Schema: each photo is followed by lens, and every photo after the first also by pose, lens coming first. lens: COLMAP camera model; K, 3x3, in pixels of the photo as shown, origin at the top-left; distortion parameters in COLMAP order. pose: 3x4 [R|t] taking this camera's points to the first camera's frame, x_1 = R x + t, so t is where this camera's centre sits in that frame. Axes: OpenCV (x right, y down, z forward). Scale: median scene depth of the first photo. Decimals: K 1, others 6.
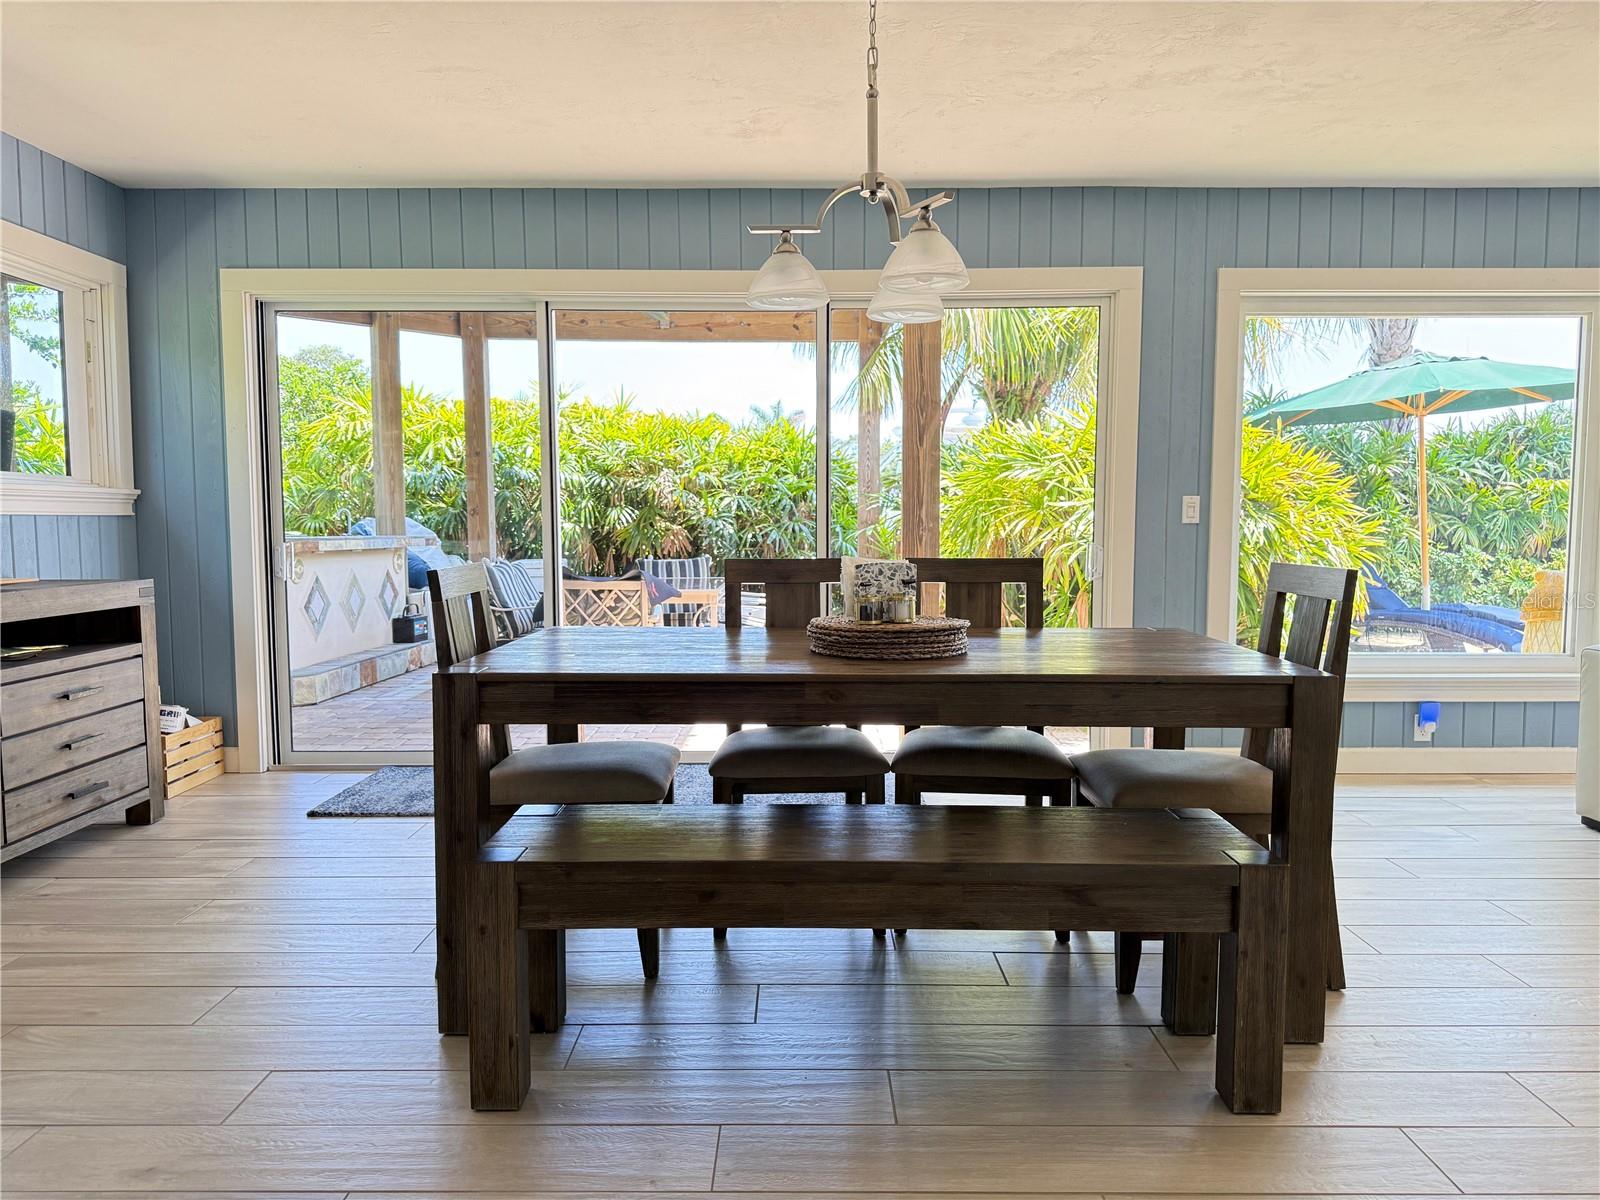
lens RADIAL K [[1115.9, 0, 810.1], [0, 1115.9, 612.3], [0, 0, 1]] dist [0.049223, -0.001658]
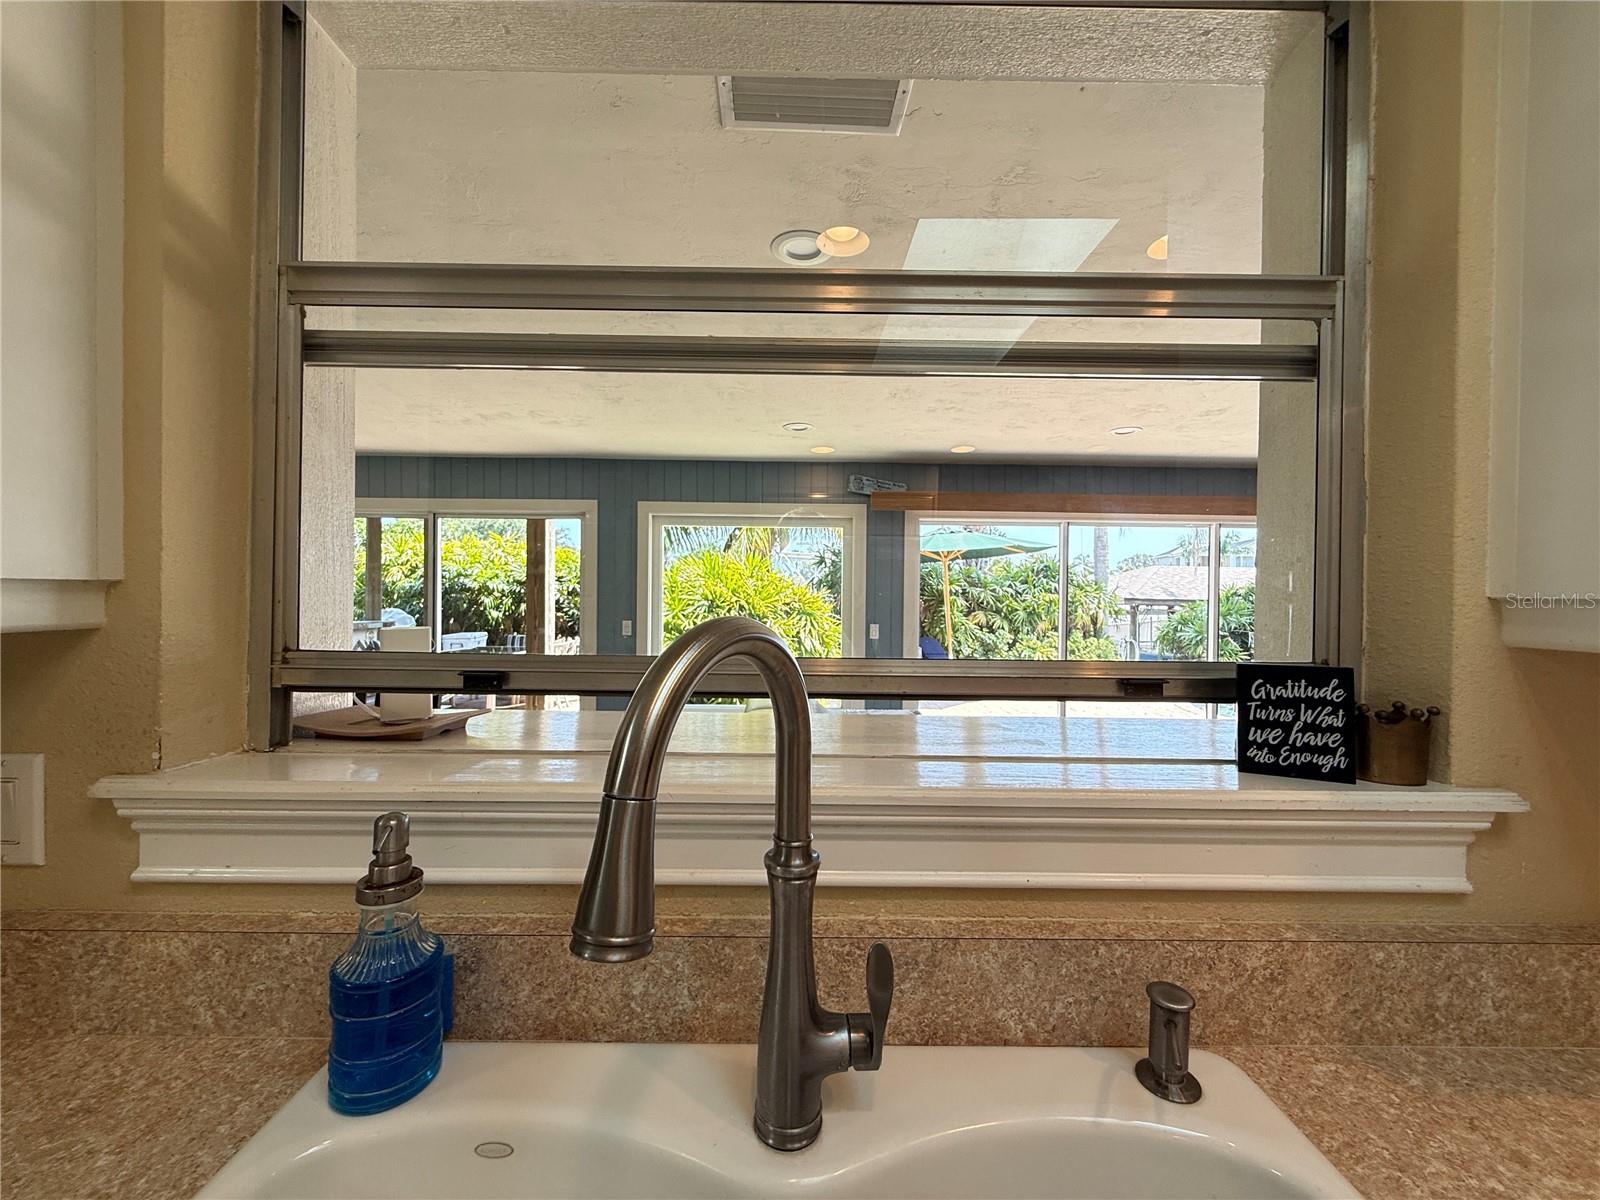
lens RADIAL K [[643.4, 0, 795.6], [0, 643.4, 606.0], [0, 0, 1]] dist [-0.001165, 0.000148]
pose [[0.999934, 0.011404, -0.001121, 0.261655], [-0.011454, 0.997671, -0.067239, -0.025042], [0.000351, 0.067248, 0.997736, -0.027547]]
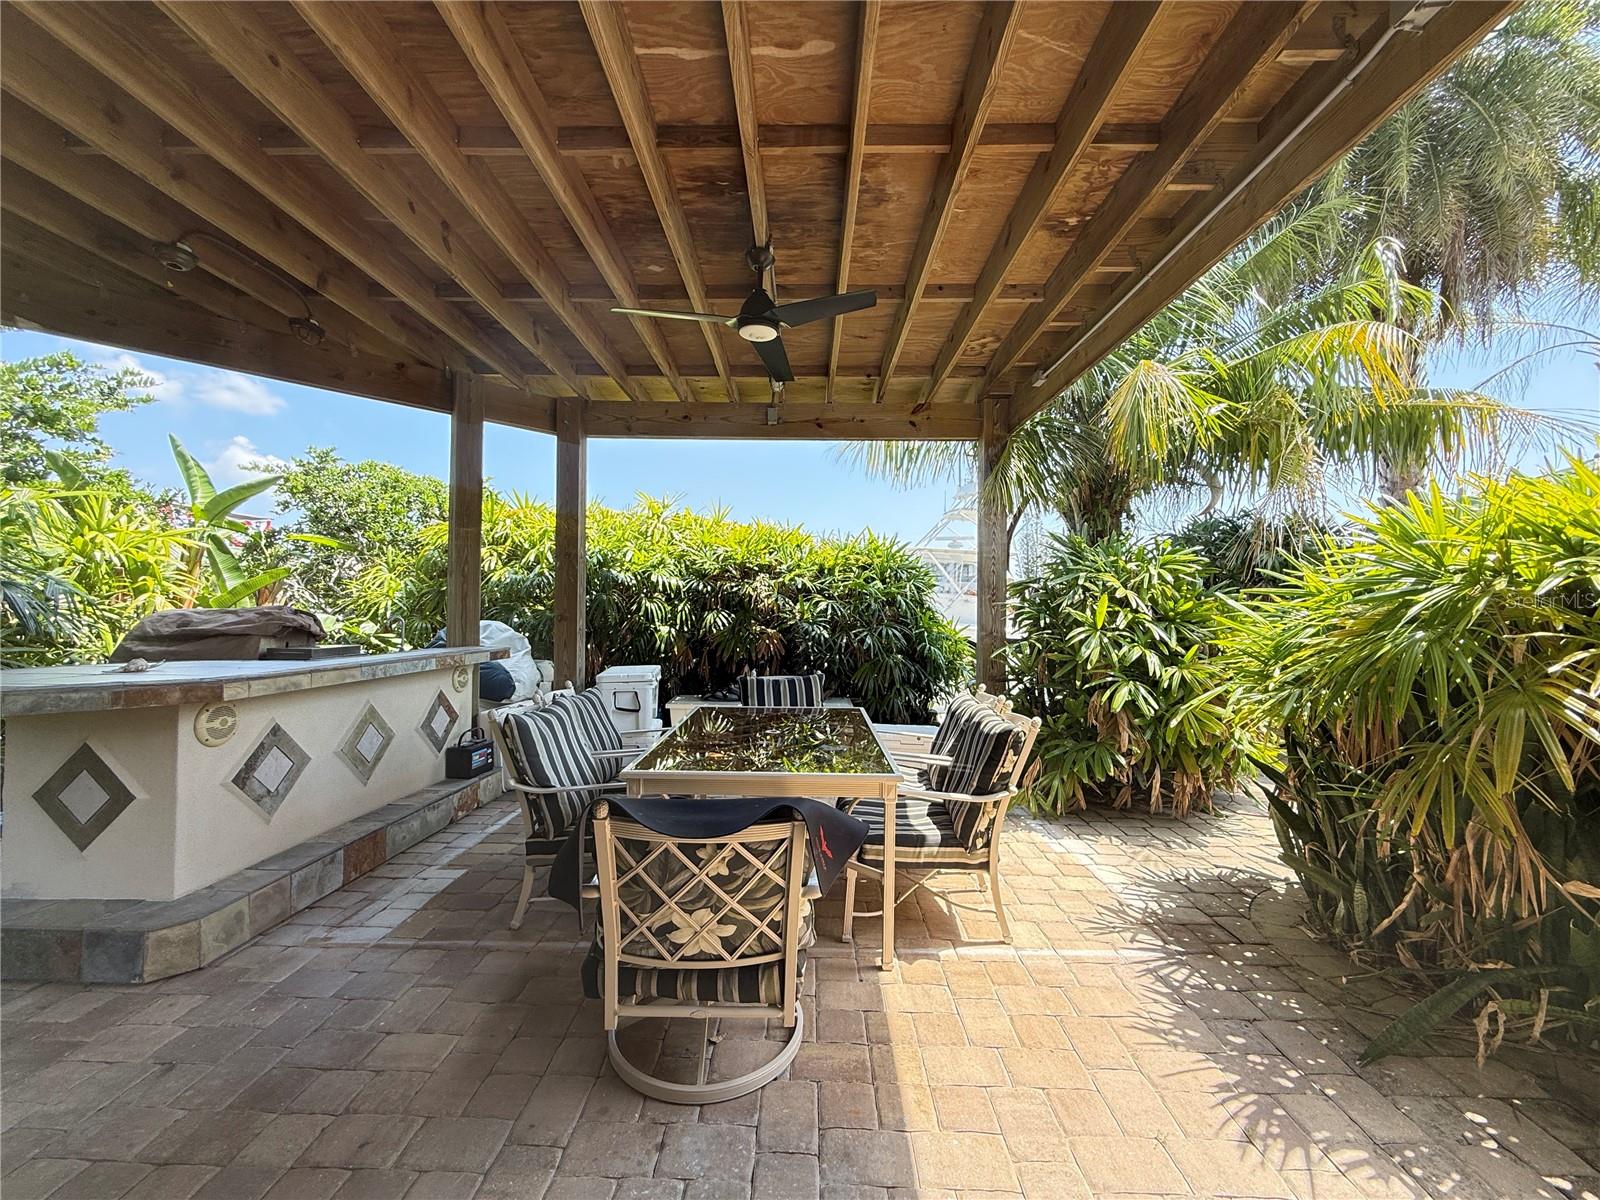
lens RADIAL K [[643.4, 0, 802.0], [0, 643.4, 599.4], [0, 0, 1]] dist [-0.001165, 0.000148]
pose [[0.999733, 0.010880, -0.020363, -0.081763], [-0.012725, 0.995606, -0.092769, -0.051749], [0.019264, 0.093003, 0.995479, 0.425564]]
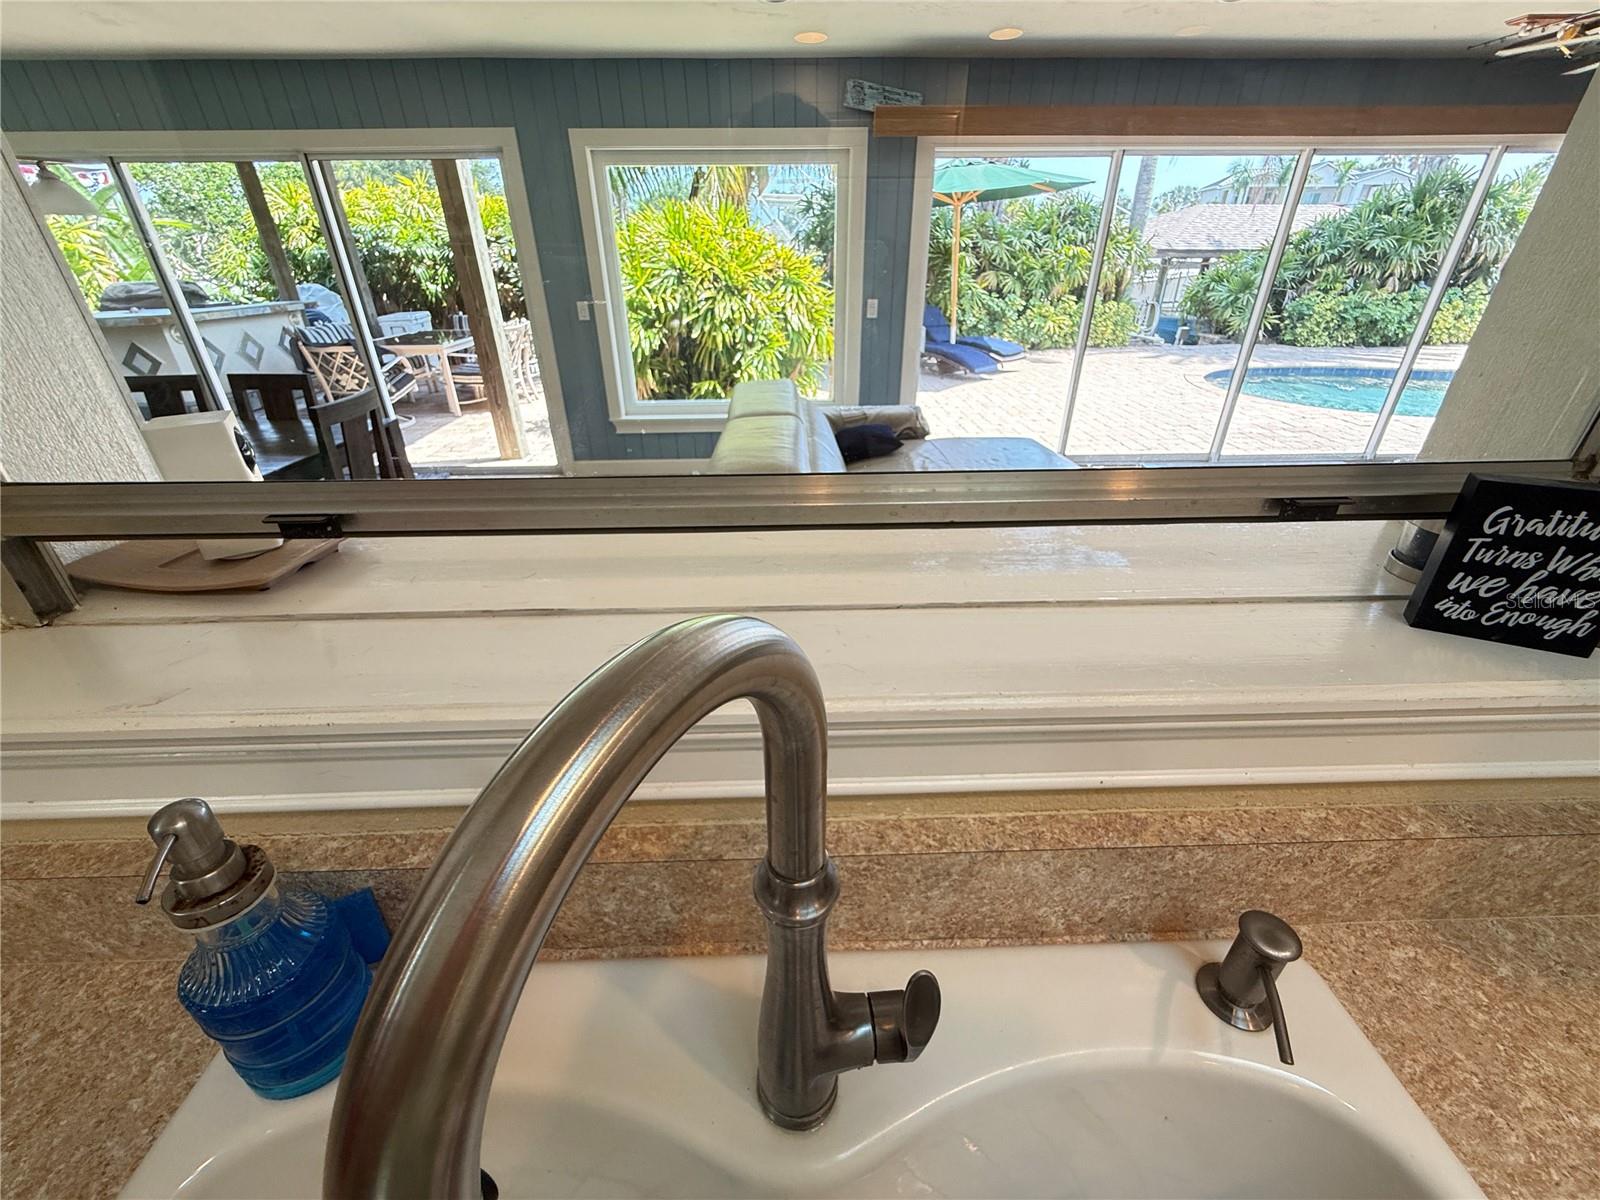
lens RADIAL K [[643.4, 0, 796.8], [0, 643.4, 604.6], [0, 0, 1]] dist [-0.001165, 0.000148]
pose [[0.999693, -0.018705, 0.016272, 0.261353], [0.010429, 0.912723, 0.408445, -0.034175], [-0.022492, -0.408149, 0.912638, -0.002394]]
